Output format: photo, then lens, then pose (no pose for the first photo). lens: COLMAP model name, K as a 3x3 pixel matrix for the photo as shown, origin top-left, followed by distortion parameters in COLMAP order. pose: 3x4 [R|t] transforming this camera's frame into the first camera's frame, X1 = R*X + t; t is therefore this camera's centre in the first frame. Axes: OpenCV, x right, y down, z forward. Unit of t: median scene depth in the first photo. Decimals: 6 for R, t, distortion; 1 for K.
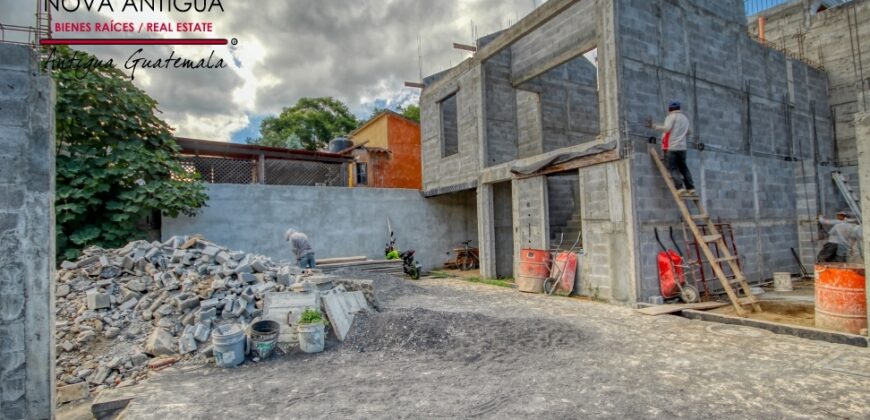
lens RADIAL K [[398.7, 0, 432.6], [0, 398.7, 211.6], [0, 0, 1]] dist [-0.014387, 0.000748]
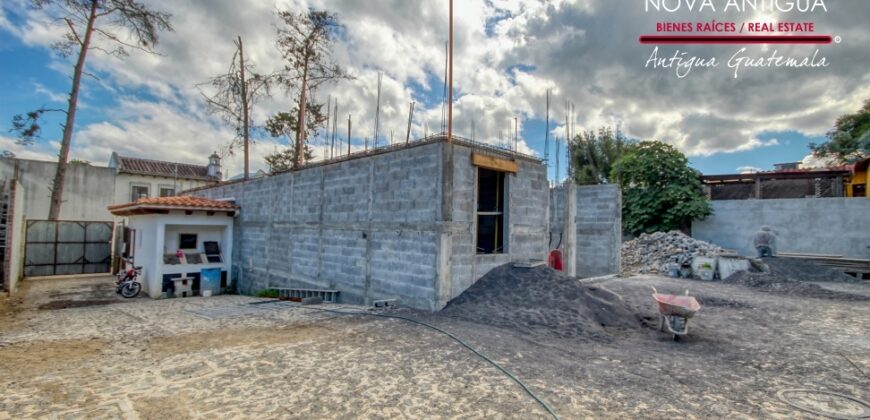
lens RADIAL K [[398.7, 0, 440.3], [0, 398.7, 216.5], [0, 0, 1]] dist [-0.014387, 0.000748]
pose [[0.248737, 0.007105, -0.968545, 0.702566], [0.014391, 0.999836, 0.011031, -0.037774], [0.968464, -0.016682, 0.248594, -0.503871]]
